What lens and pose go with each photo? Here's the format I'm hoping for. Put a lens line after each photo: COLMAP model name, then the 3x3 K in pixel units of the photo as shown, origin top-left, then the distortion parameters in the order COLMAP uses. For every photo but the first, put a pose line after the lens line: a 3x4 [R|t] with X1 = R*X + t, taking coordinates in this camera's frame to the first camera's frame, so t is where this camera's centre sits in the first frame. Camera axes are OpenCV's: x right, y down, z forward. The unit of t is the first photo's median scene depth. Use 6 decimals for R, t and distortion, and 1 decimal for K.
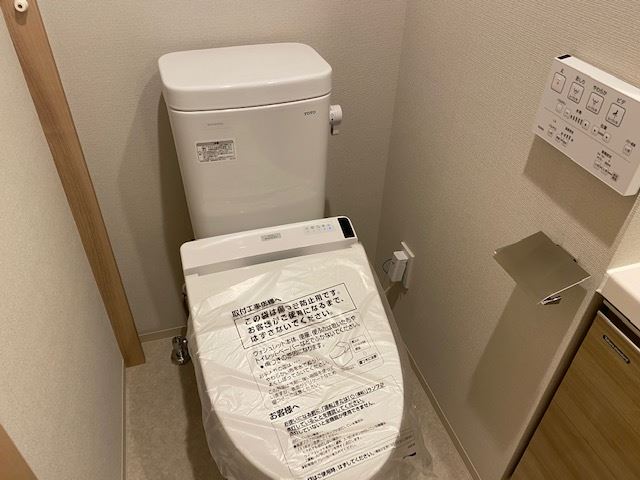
lens RADIAL K [[491.2, 0, 320.0], [0, 491.2, 240.0], [0, 0, 1]] dist [0.013162, -0.006570]
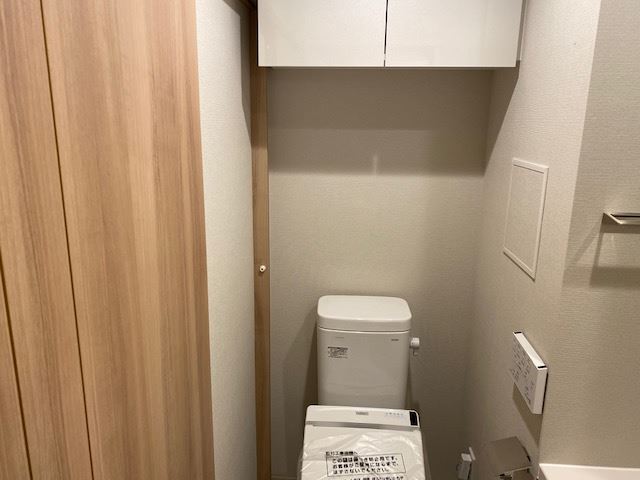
lens RADIAL K [[491.2, 0, 320.0], [0, 491.2, 240.0], [0, 0, 1]] dist [0.013162, -0.006570]
pose [[0.928342, 0.082367, -0.362488, 0.319165], [-0.225436, 0.900102, -0.372820, 0.120752], [0.295568, 0.427822, 0.854171, -0.662665]]
